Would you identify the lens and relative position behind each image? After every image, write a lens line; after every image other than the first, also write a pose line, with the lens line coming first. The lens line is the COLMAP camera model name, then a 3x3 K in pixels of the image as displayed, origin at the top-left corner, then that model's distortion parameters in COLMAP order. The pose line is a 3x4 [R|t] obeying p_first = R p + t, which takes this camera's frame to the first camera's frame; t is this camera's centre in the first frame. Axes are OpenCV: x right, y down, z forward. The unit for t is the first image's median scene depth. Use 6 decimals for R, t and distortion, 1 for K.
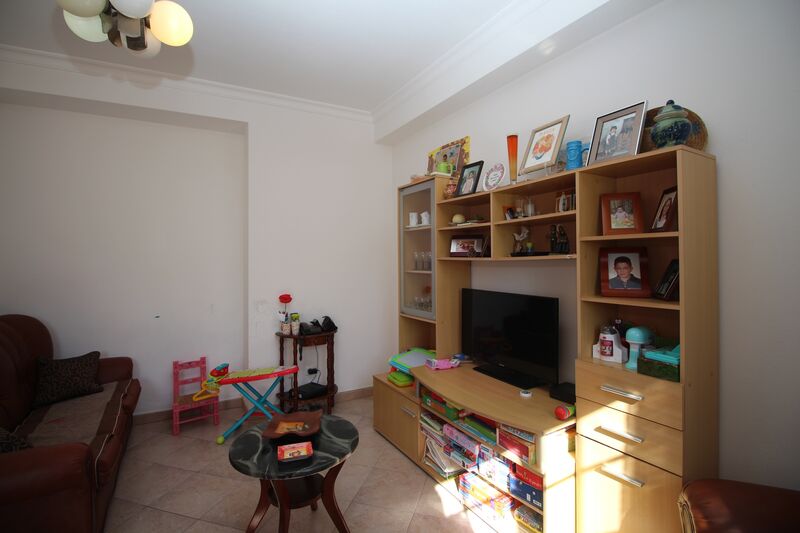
lens RADIAL K [[367.9, 0, 396.9], [0, 367.9, 264.1], [0, 0, 1]] dist [-0.004284, -0.009491]
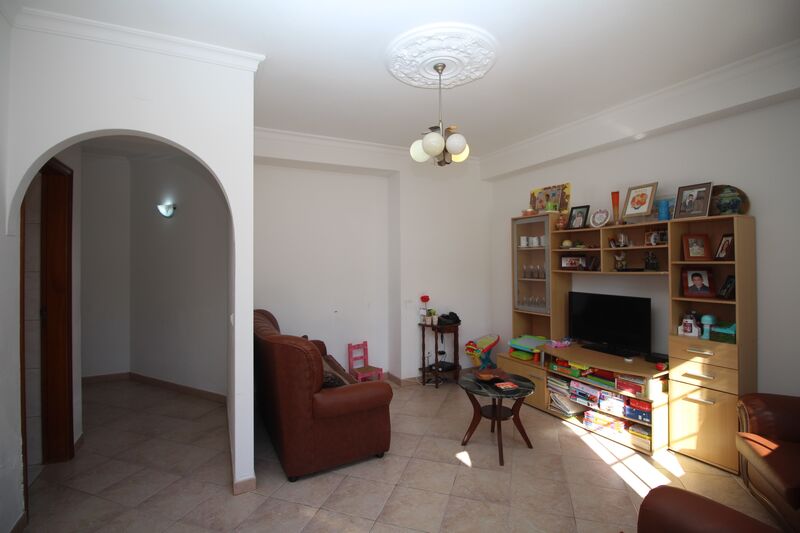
lens RADIAL K [[367.9, 0, 398.7], [0, 367.9, 265.3], [0, 0, 1]] dist [-0.004284, -0.009491]
pose [[0.999386, 0.002209, -0.034971, -0.569446], [-0.002372, 0.999987, -0.004596, -0.038018], [0.034960, 0.004676, 0.999378, -0.591077]]
